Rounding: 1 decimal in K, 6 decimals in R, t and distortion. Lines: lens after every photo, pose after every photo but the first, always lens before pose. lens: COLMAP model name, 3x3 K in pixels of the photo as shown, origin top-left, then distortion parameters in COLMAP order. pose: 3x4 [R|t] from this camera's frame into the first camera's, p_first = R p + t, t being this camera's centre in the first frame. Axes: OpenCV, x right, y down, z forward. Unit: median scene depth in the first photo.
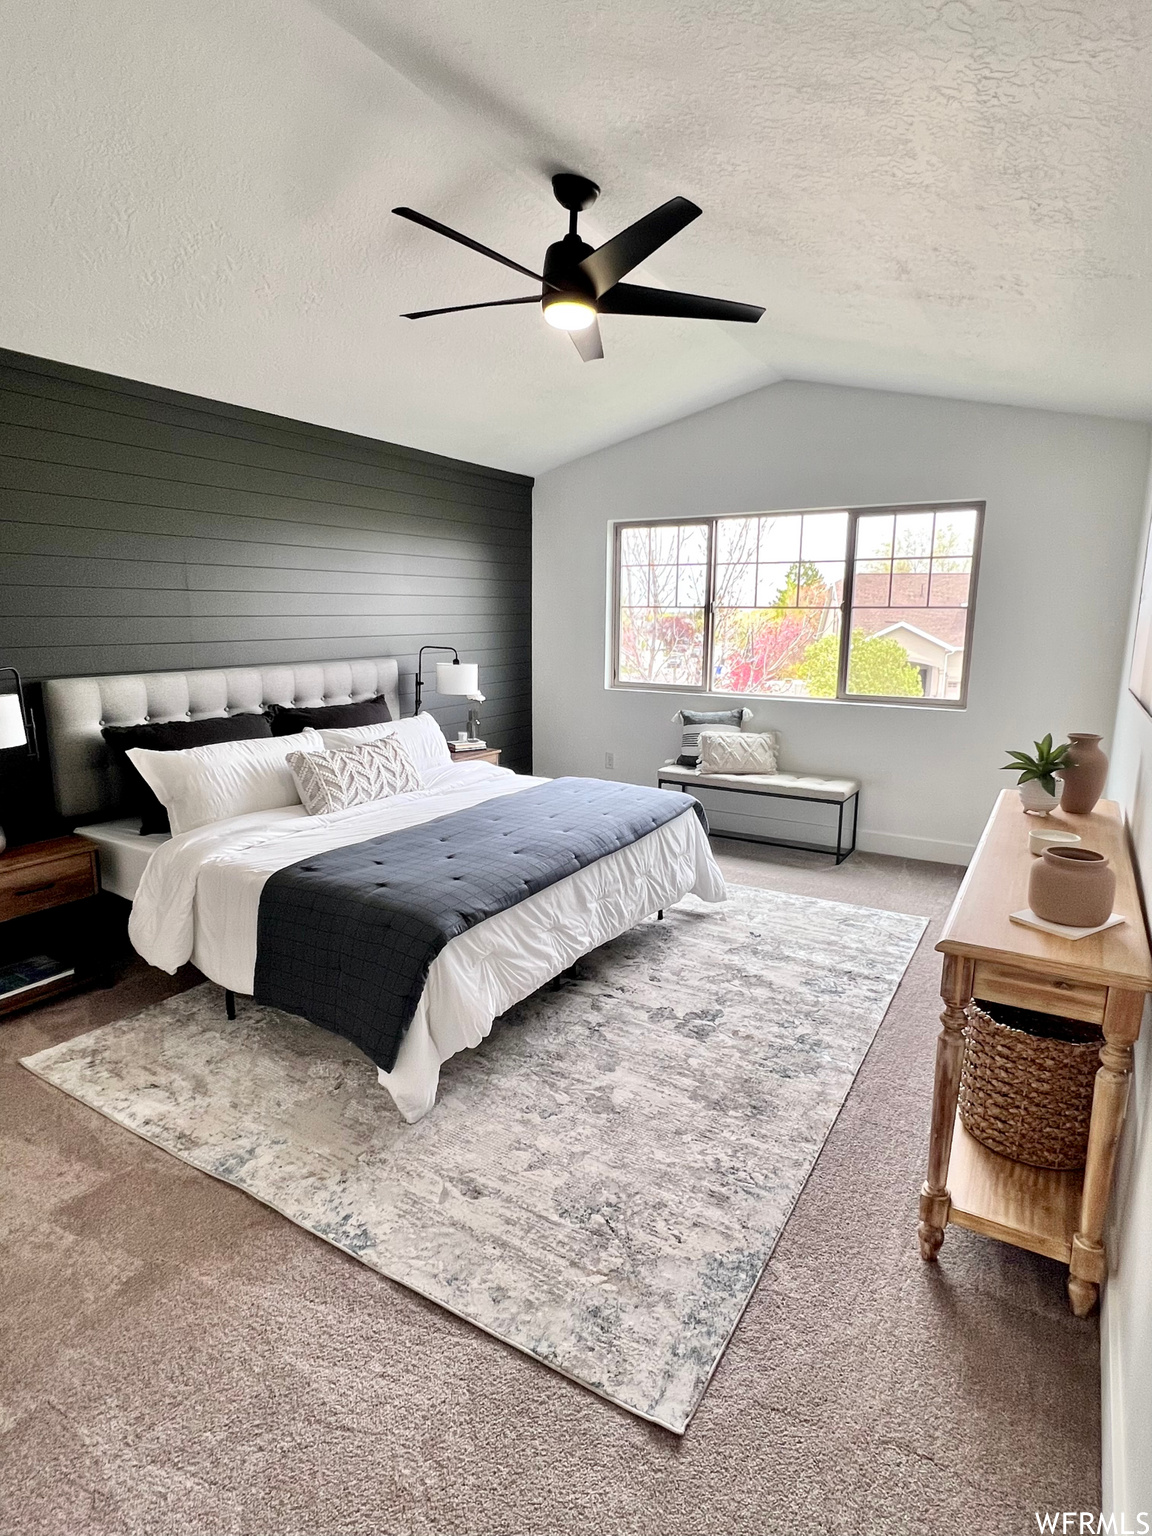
lens RADIAL K [[815.5, 0, 581.7], [0, 815.5, 761.1], [0, 0, 1]] dist [0.030599, 0.000403]
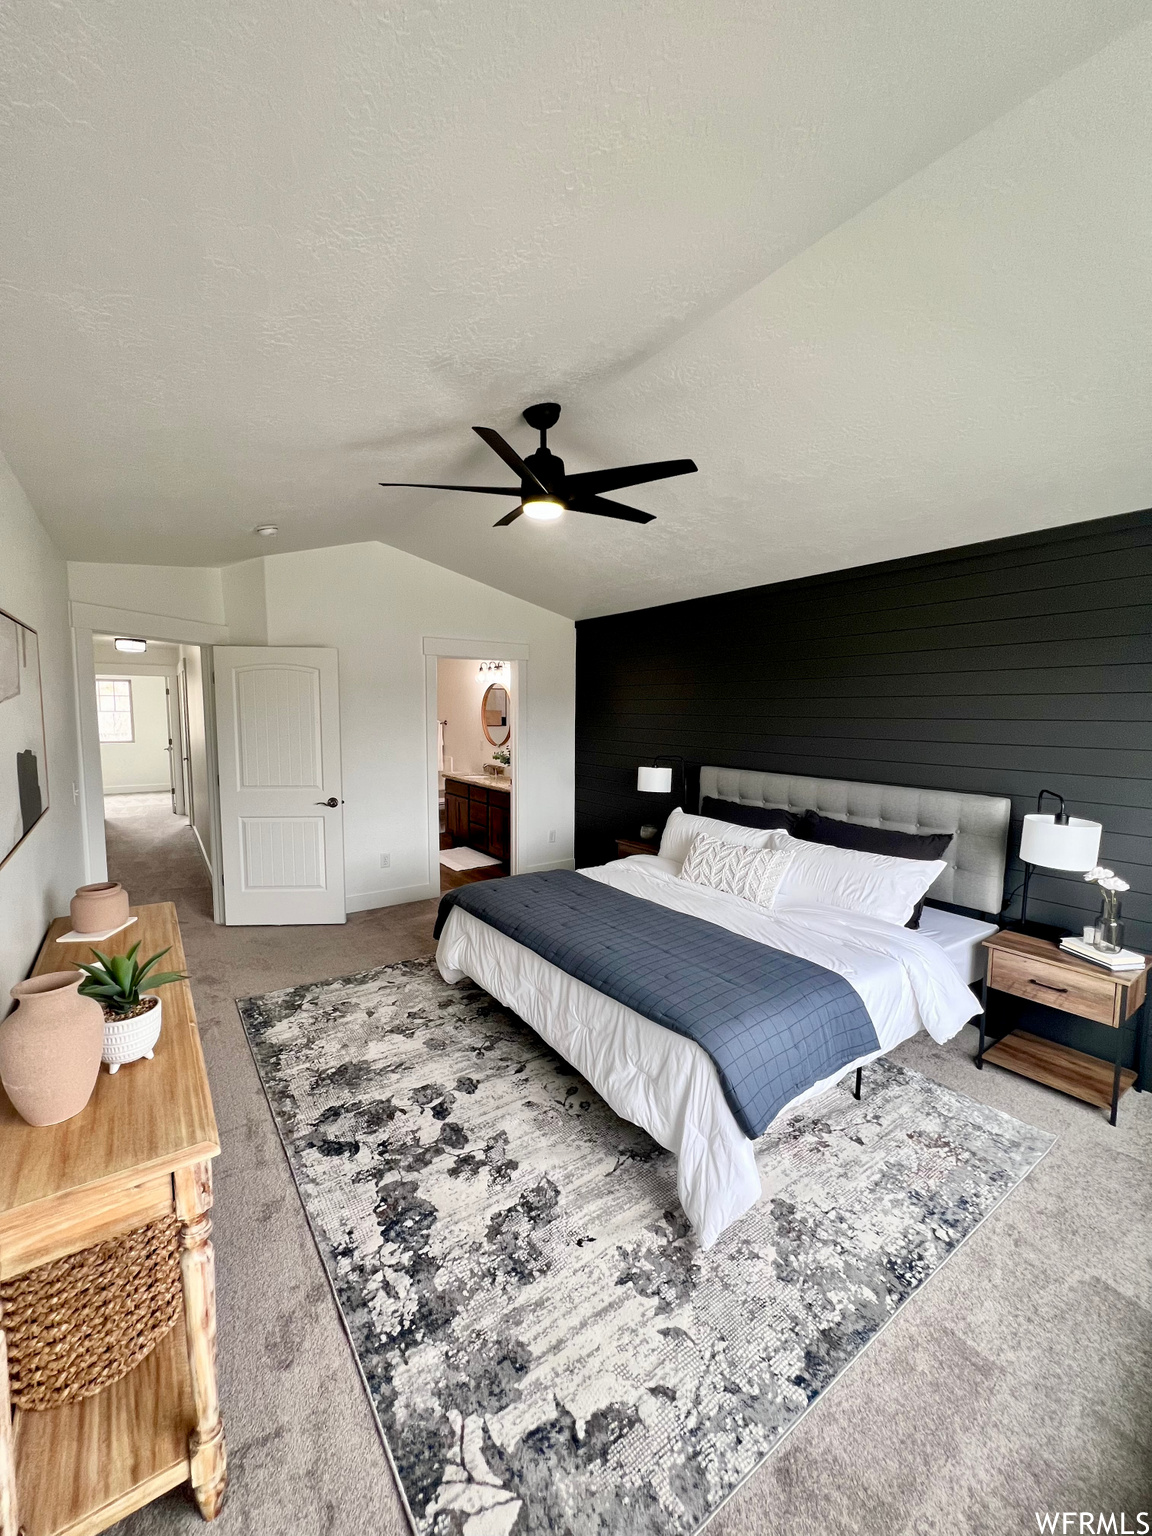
lens RADIAL K [[616.3, 0, 586.4], [0, 616.3, 766.6], [0, 0, 1]] dist [-0.001680, 0.000312]
pose [[-0.391154, 0.076913, -0.917106, 0.732326], [-0.182047, 0.970346, 0.159023, -0.269704], [0.902140, 0.229159, -0.365553, 1.266760]]
